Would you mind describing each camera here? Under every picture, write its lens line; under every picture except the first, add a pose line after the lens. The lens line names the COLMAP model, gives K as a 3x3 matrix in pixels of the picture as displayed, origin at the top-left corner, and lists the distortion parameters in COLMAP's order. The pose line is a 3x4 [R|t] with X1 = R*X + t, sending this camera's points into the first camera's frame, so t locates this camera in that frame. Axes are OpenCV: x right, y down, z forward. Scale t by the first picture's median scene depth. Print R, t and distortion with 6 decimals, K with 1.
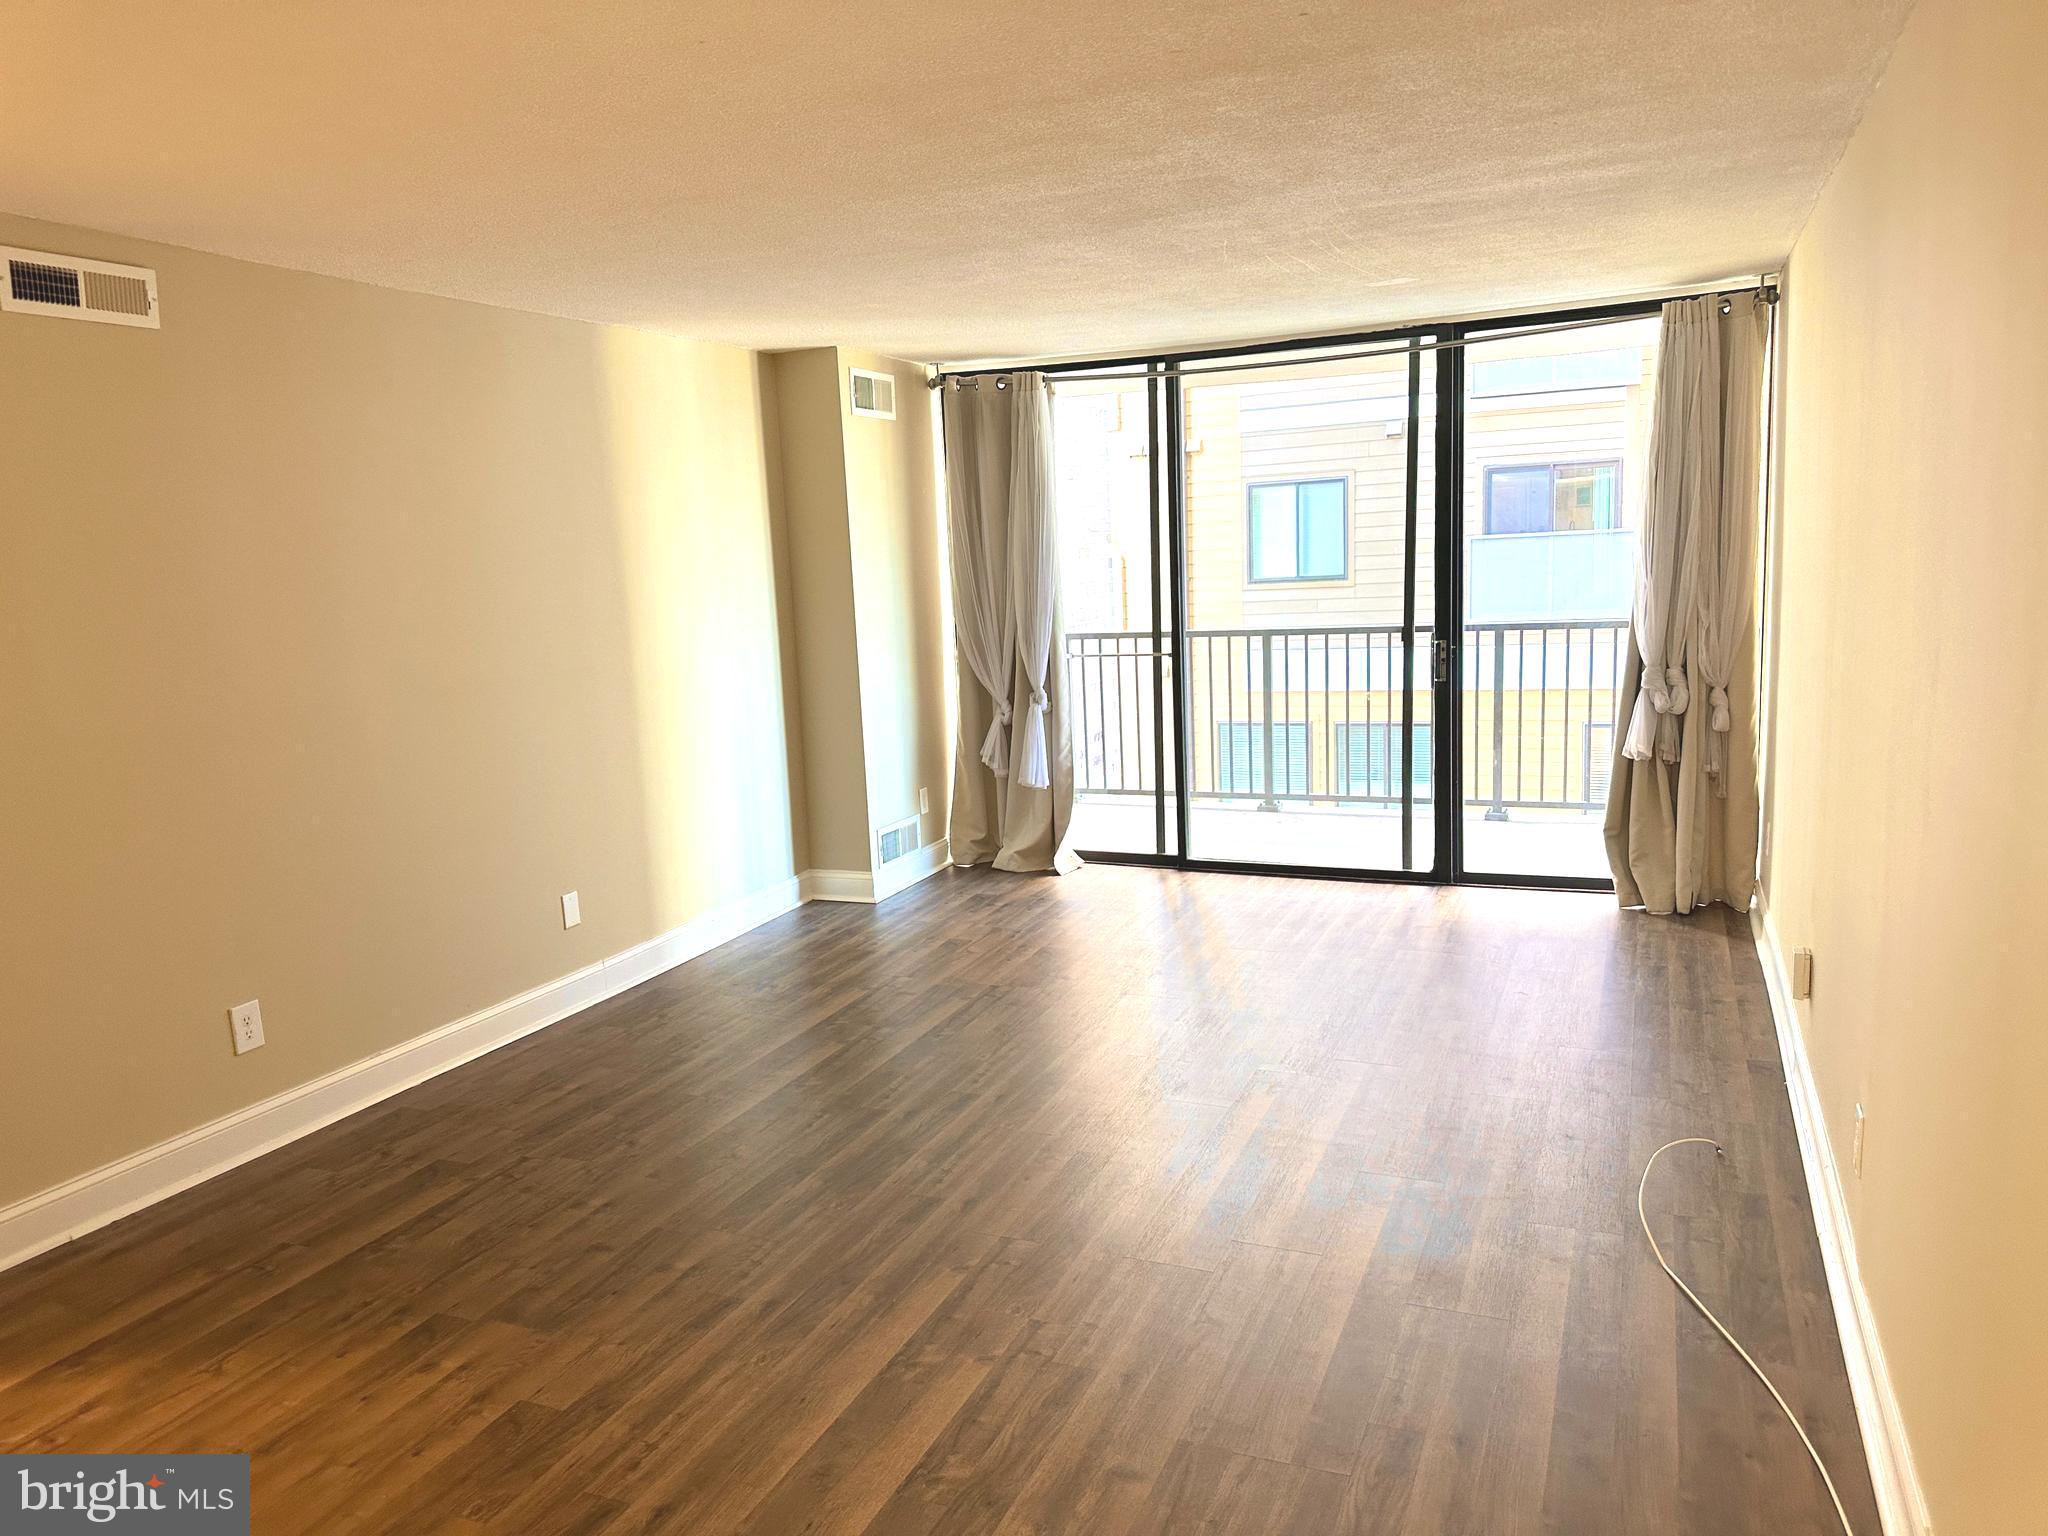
lens RADIAL K [[1455.9, 0, 1022.8], [0, 1455.9, 780.7], [0, 0, 1]] dist [0.161456, -0.242214]
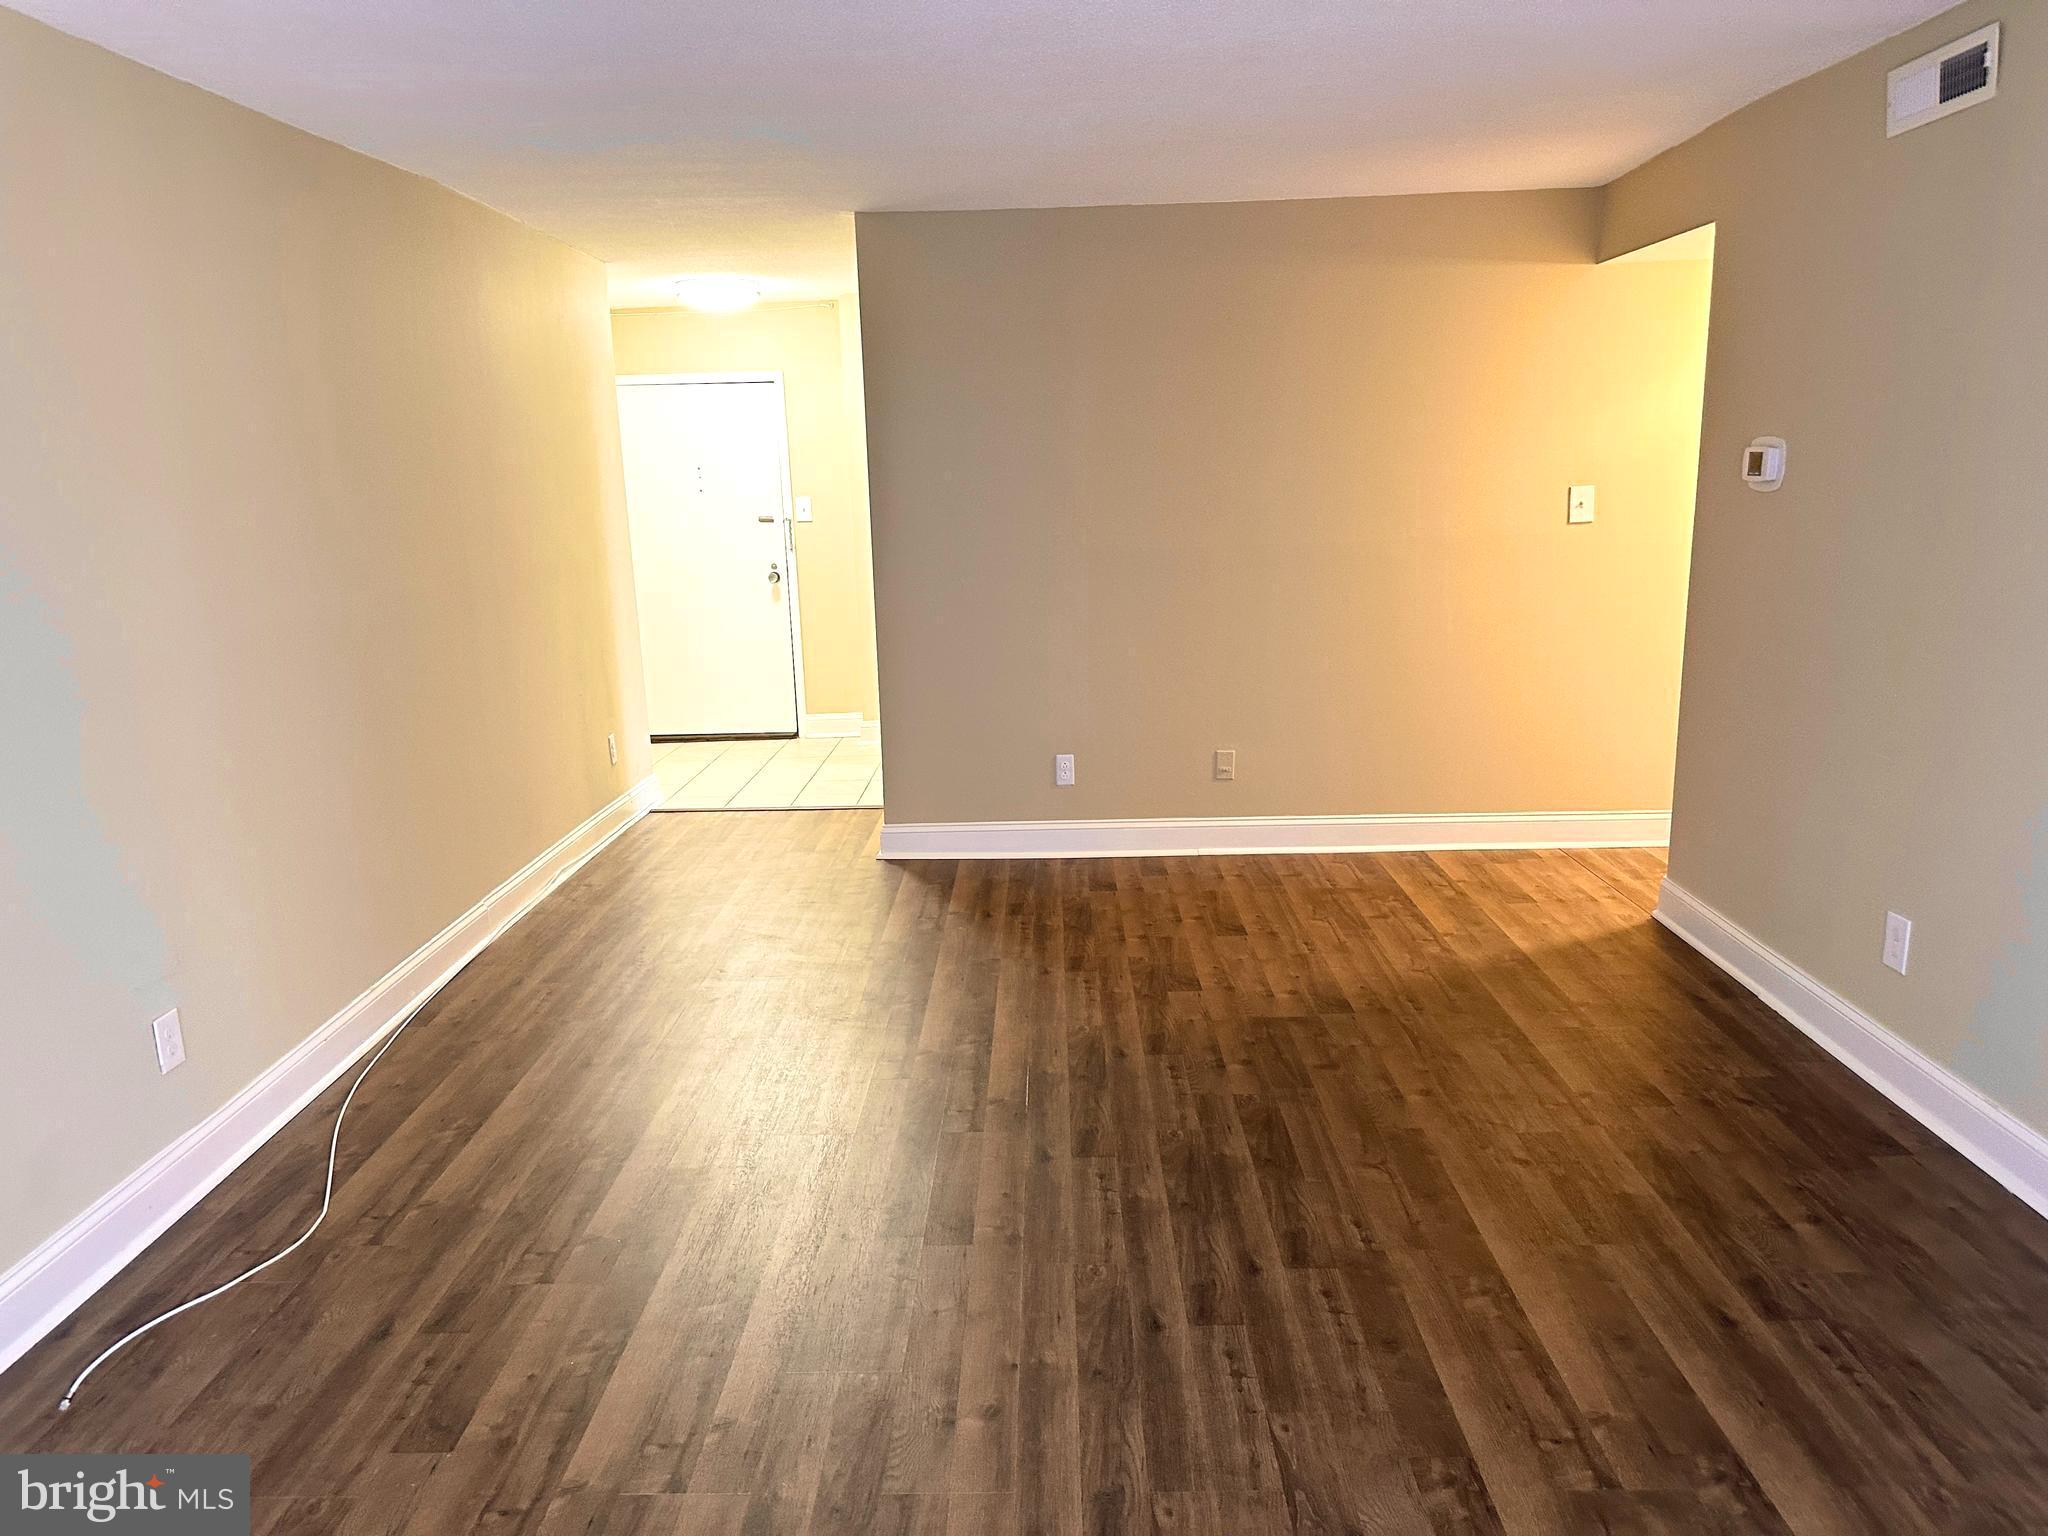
lens RADIAL K [[1455.9, 0, 1022.8], [0, 1455.9, 780.7], [0, 0, 1]] dist [0.161456, -0.242214]
pose [[-0.925242, 0.148040, -0.349302, 0.299349], [0.010598, 0.930449, 0.366268, -0.309905], [0.379230, 0.335184, -0.862459, 1.935873]]
